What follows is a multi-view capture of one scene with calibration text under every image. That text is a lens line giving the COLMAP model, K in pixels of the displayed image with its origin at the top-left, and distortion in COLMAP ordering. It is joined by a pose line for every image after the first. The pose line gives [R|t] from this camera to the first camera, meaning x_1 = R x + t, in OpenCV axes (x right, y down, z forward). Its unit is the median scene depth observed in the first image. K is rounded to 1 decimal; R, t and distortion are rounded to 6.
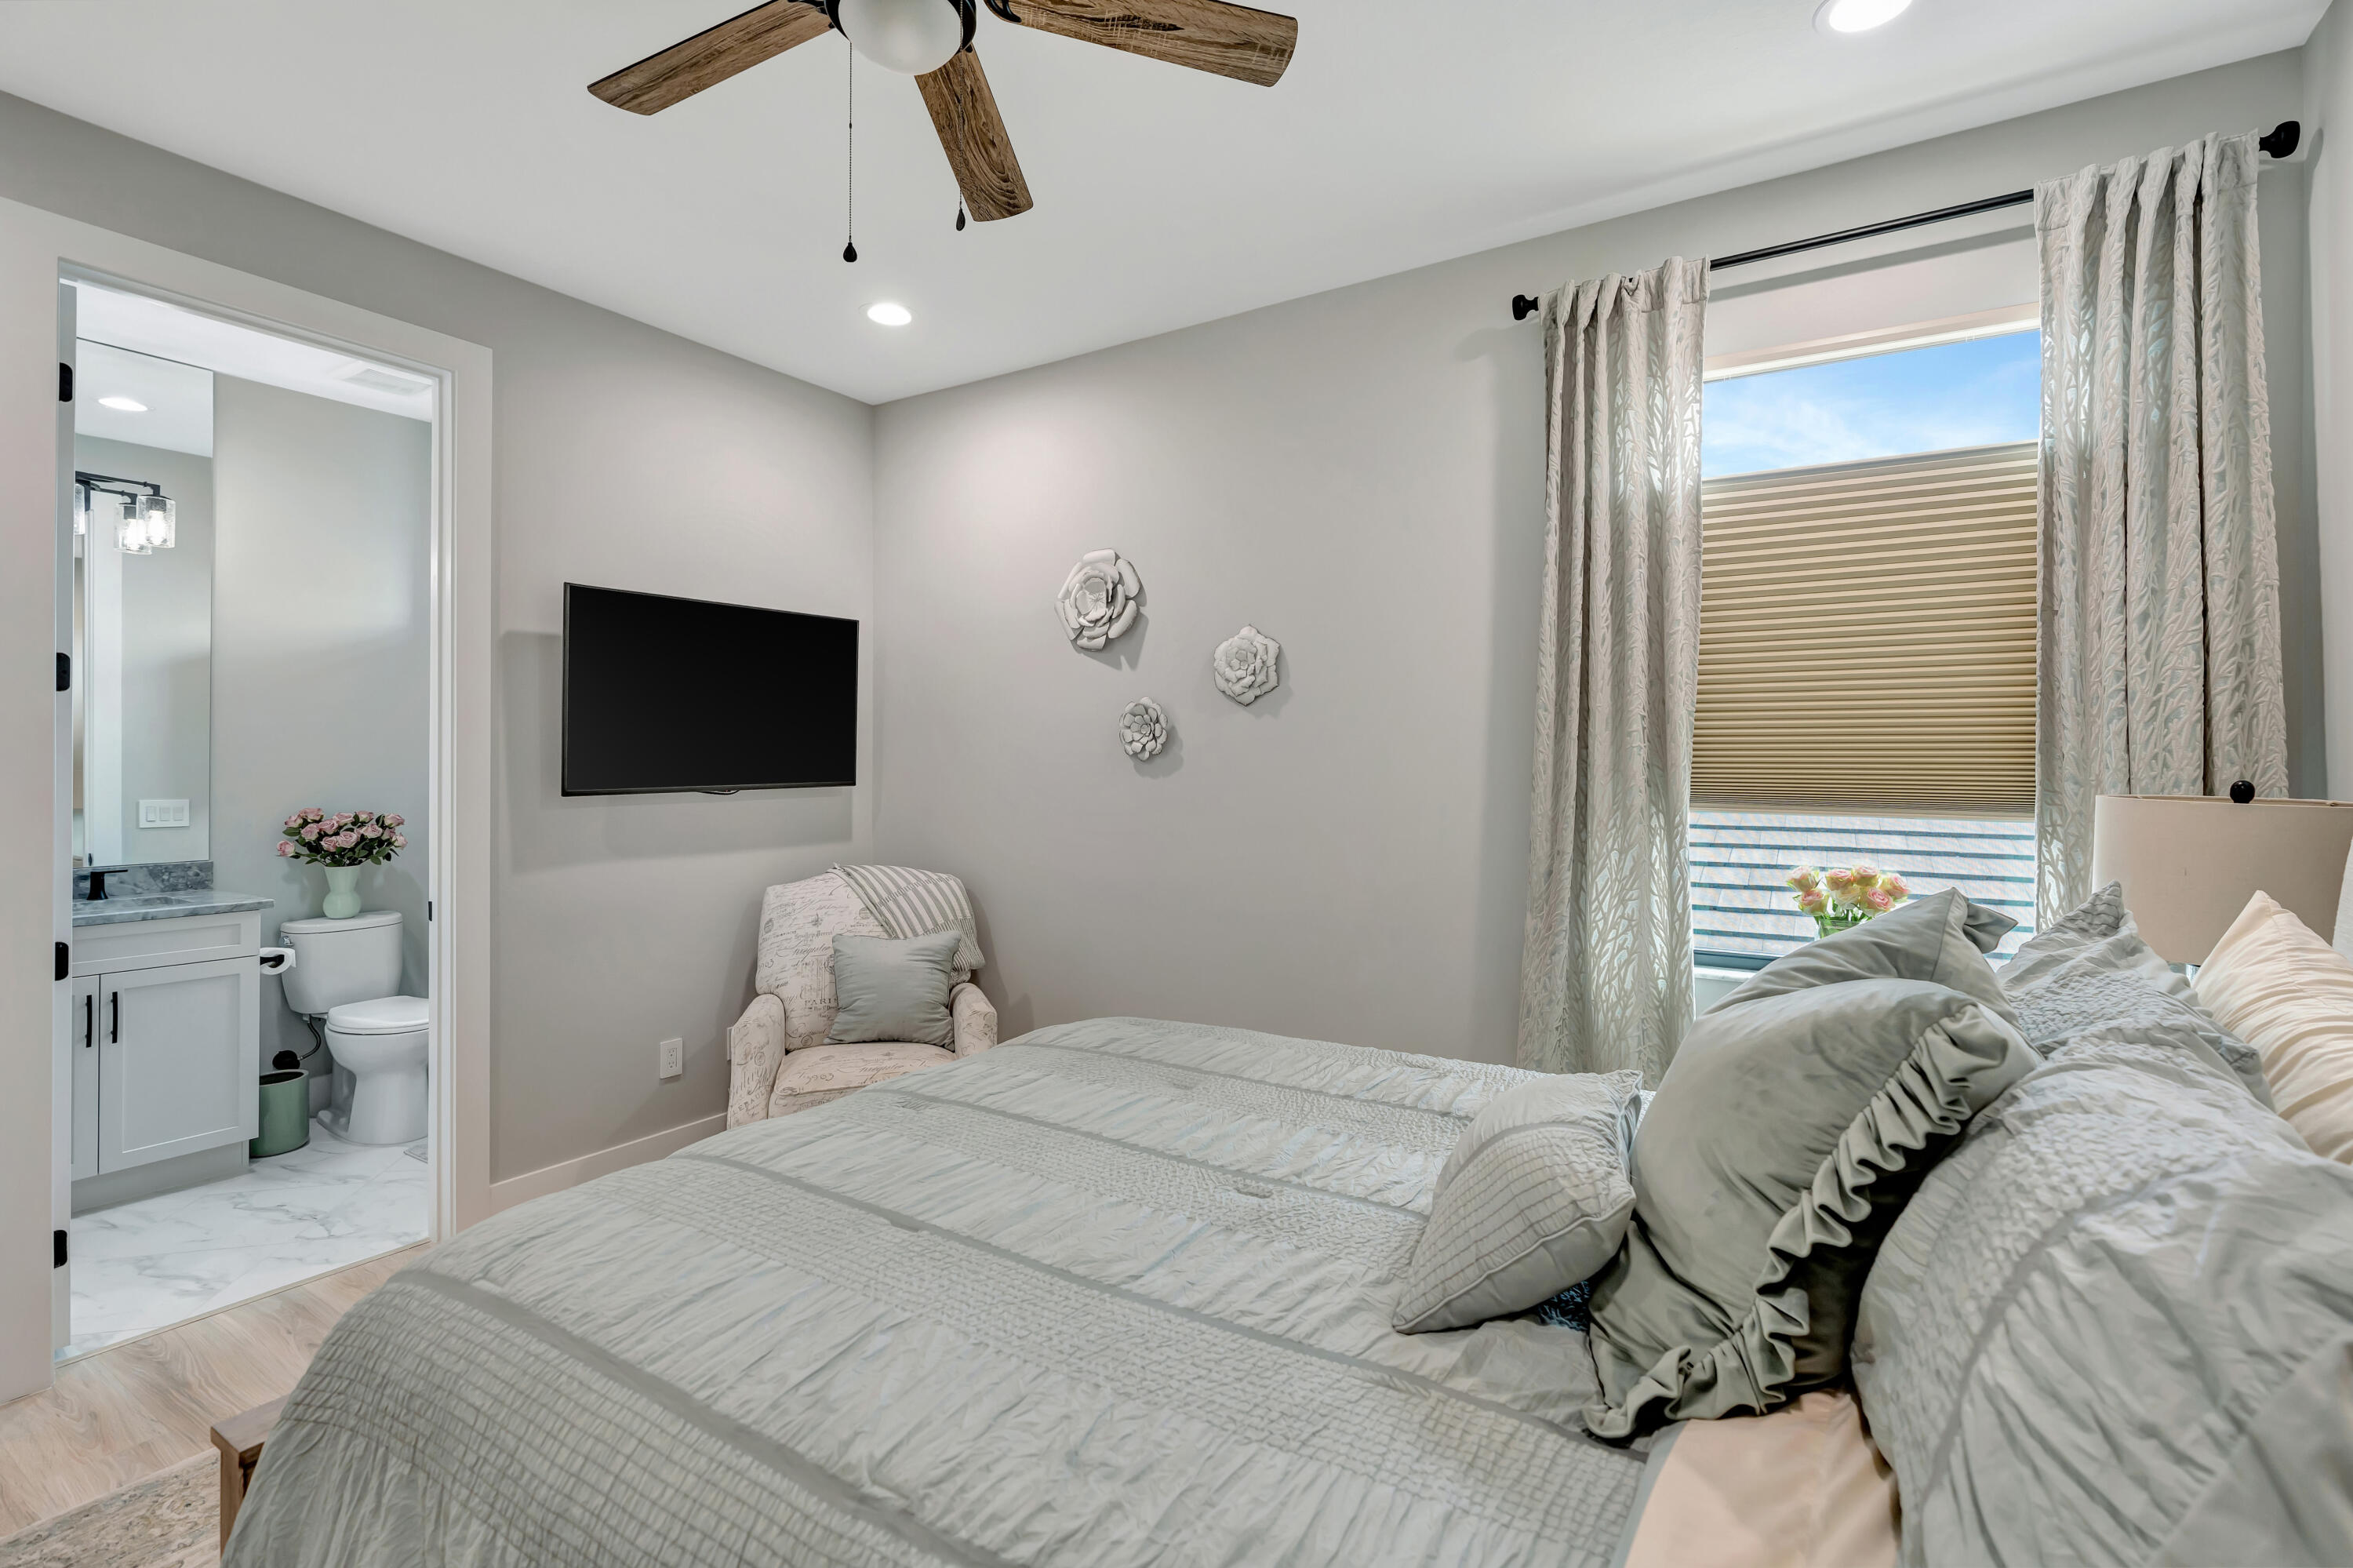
lens RADIAL K [[1074.9, 0, 1182.3], [0, 1074.9, 753.1], [0, 0, 1]] dist [-0.004607, 0.001727]
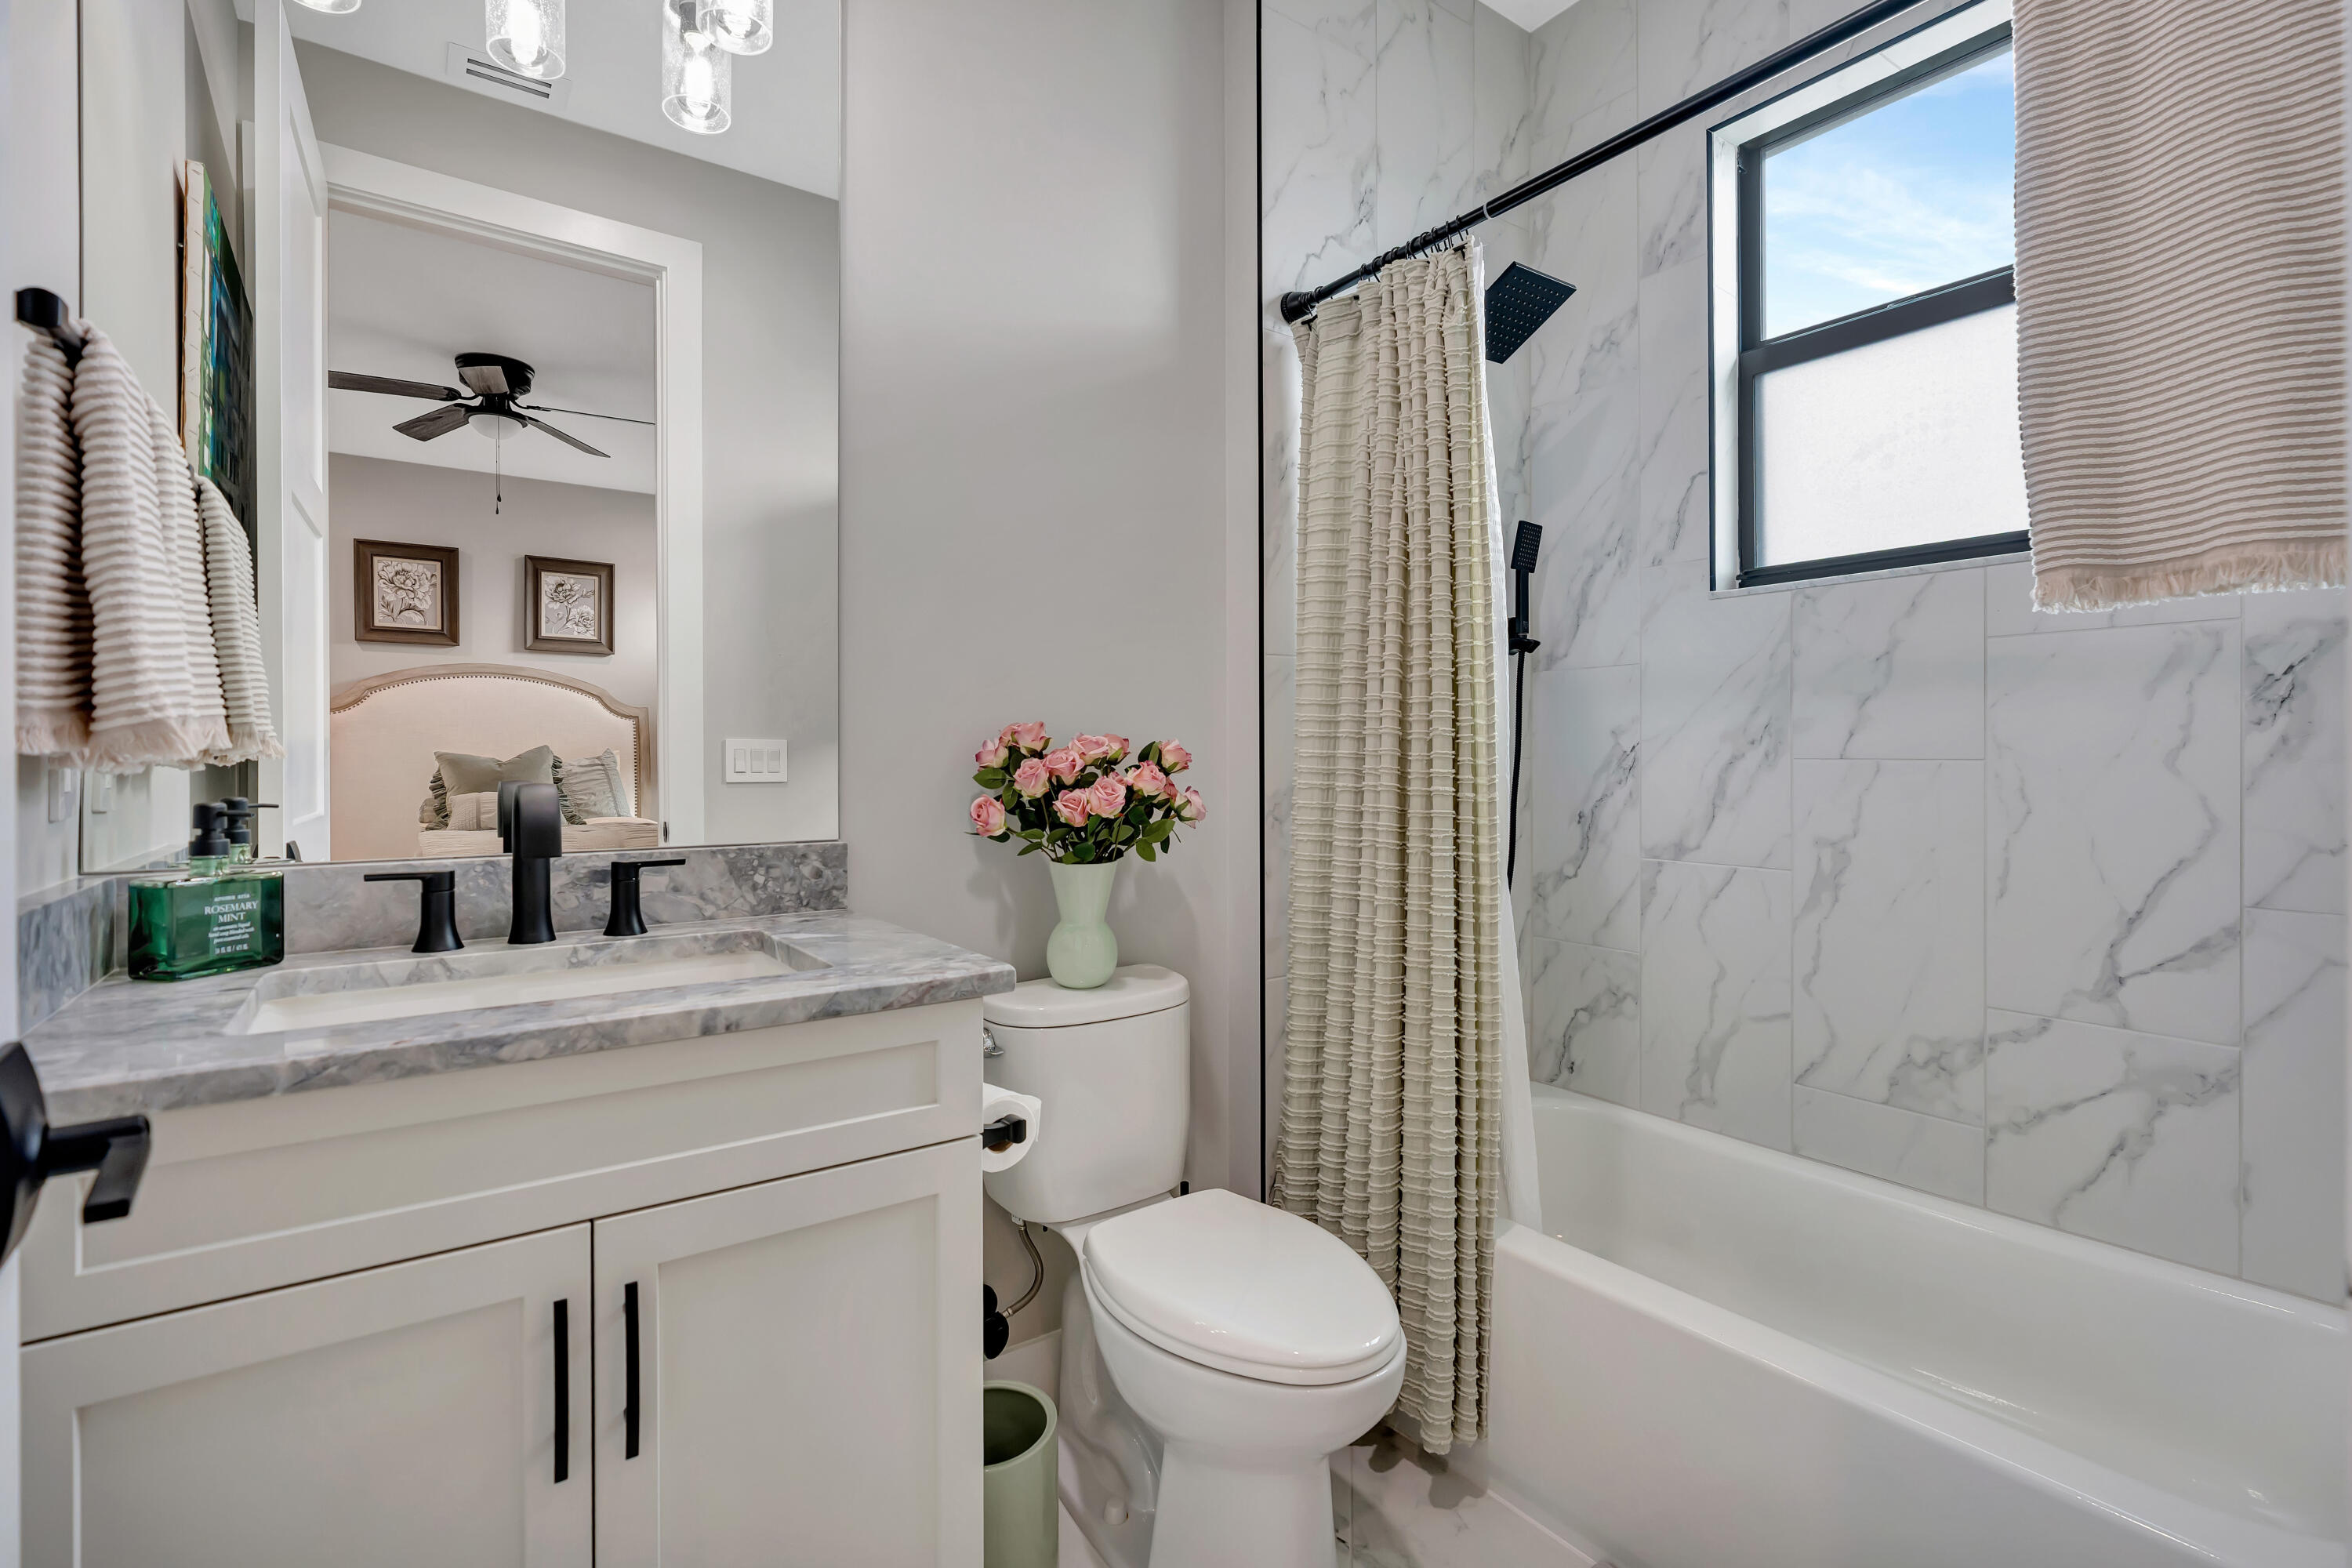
lens RADIAL K [[1074.4, 0, 1181.8], [0, 1074.4, 753.1], [0, 0, 1]] dist [-0.004607, 0.001727]
pose [[0.928173, -0.003452, -0.372132, -0.601679], [0.006181, 0.999962, 0.006140, 0.061463], [0.372097, -0.007999, 0.928160, 0.632934]]
